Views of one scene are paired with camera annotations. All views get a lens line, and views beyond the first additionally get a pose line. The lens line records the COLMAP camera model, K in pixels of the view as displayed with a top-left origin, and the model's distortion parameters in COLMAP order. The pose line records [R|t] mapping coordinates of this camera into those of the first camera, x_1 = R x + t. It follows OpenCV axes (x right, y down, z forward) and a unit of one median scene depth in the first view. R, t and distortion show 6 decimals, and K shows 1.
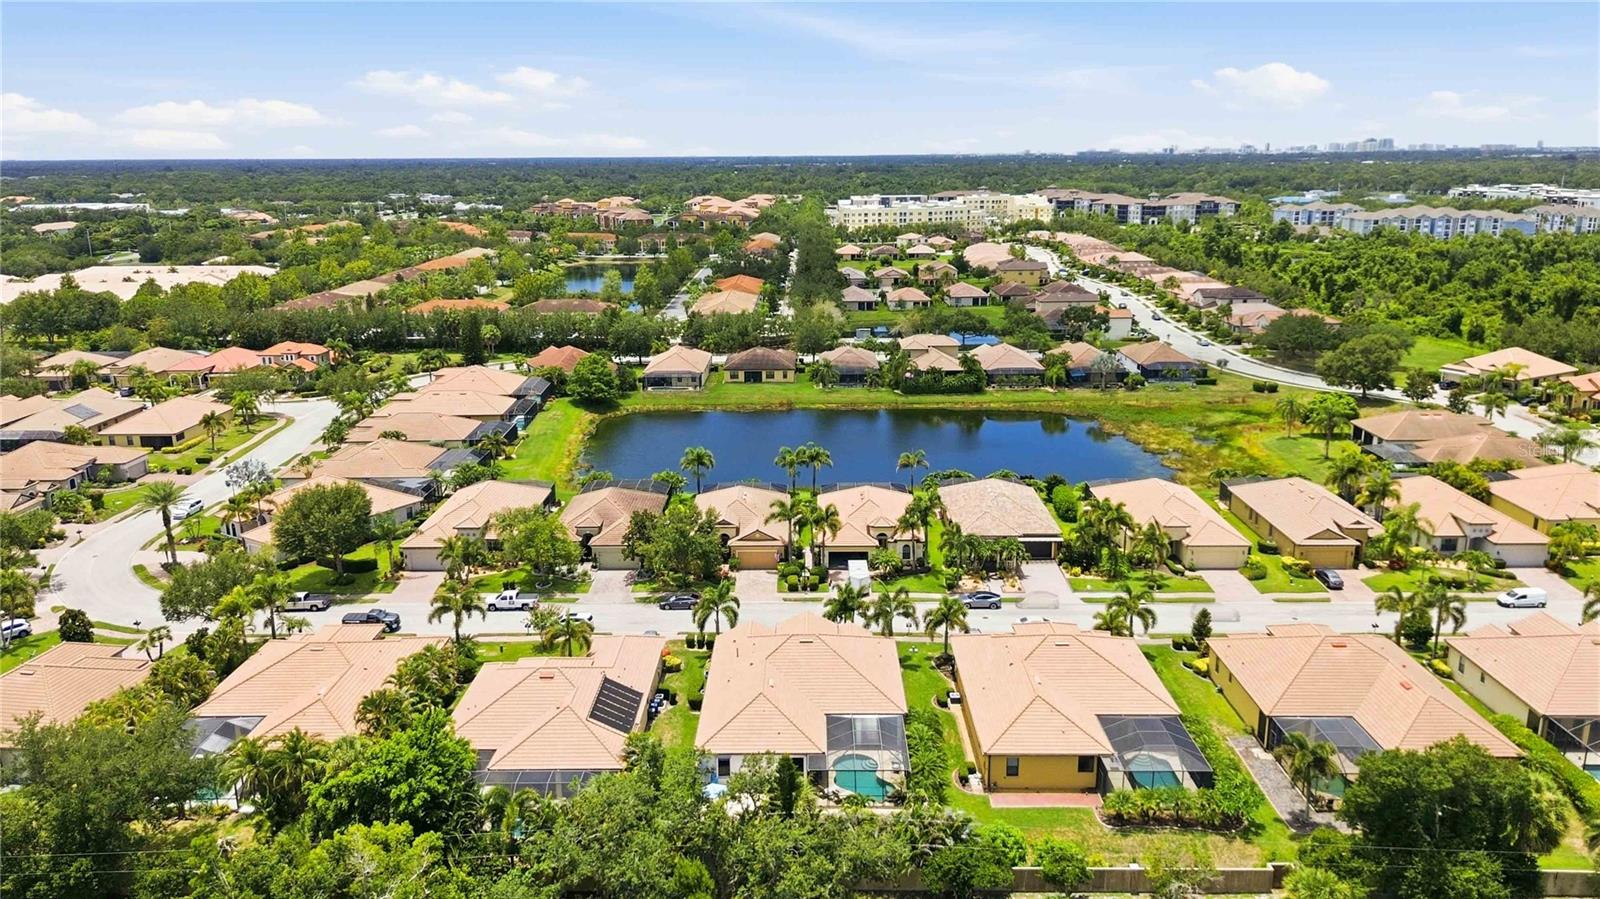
lens RADIAL K [[1132.6, 0, 795.1], [0, 1132.6, 445.0], [0, 0, 1]] dist [0.103558, -0.190219]
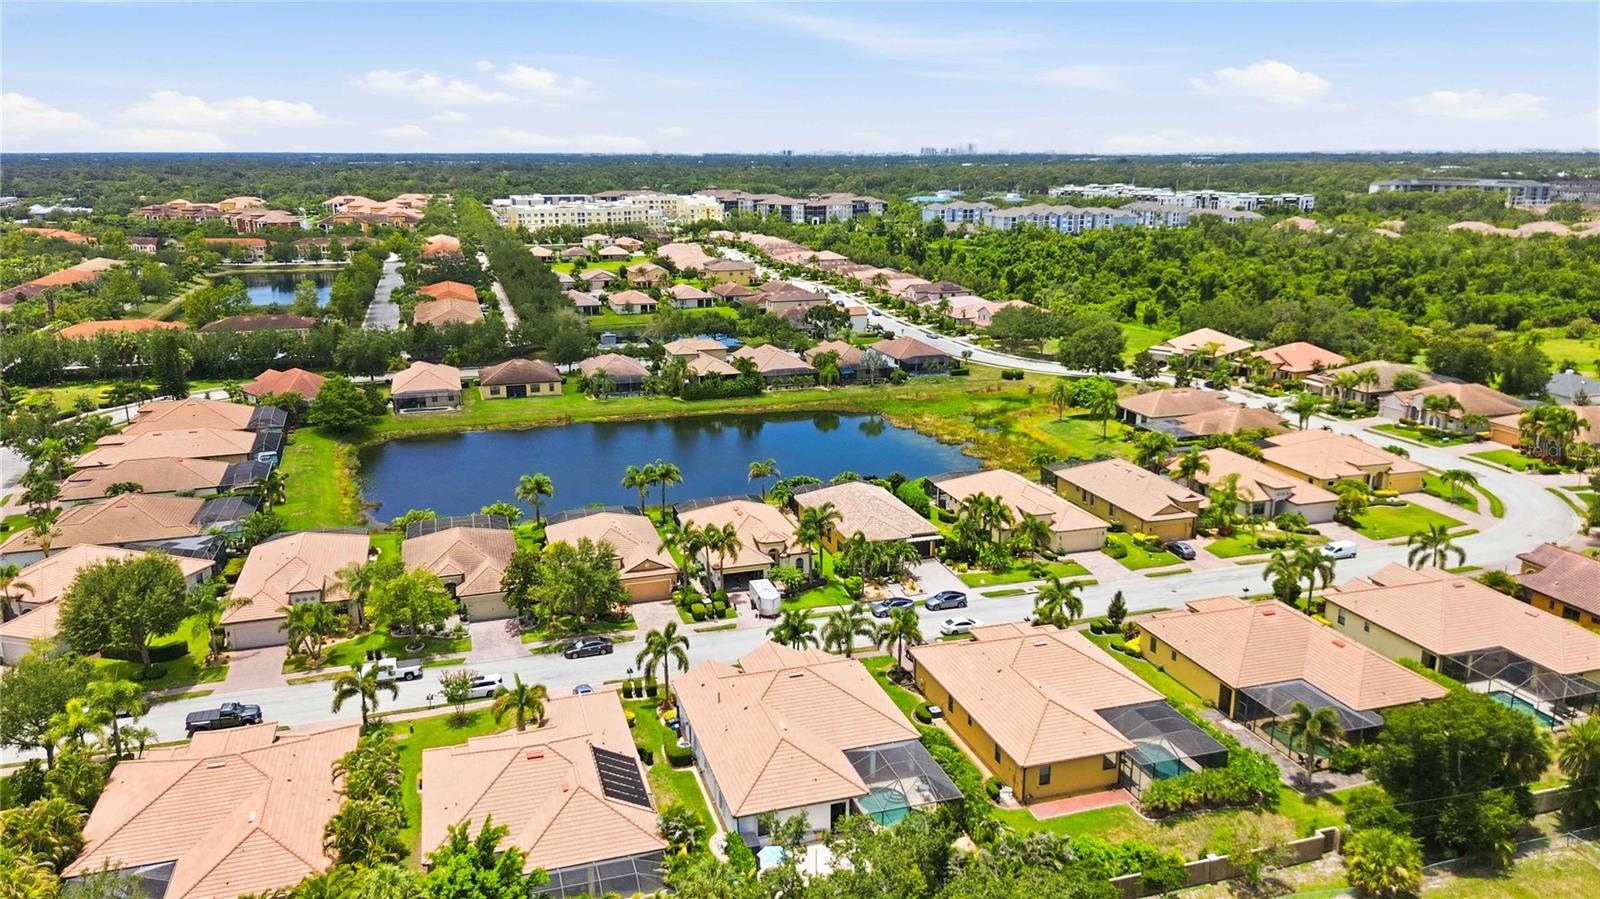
lens RADIAL K [[1132.6, 0, 795.1], [0, 1132.6, 445.0], [0, 0, 1]] dist [0.103558, -0.190219]
pose [[0.950887, -0.071124, 0.301255, -0.194469], [0.071029, 0.997410, 0.011284, -0.020124], [-0.301277, 0.010668, 0.953477, 0.078706]]
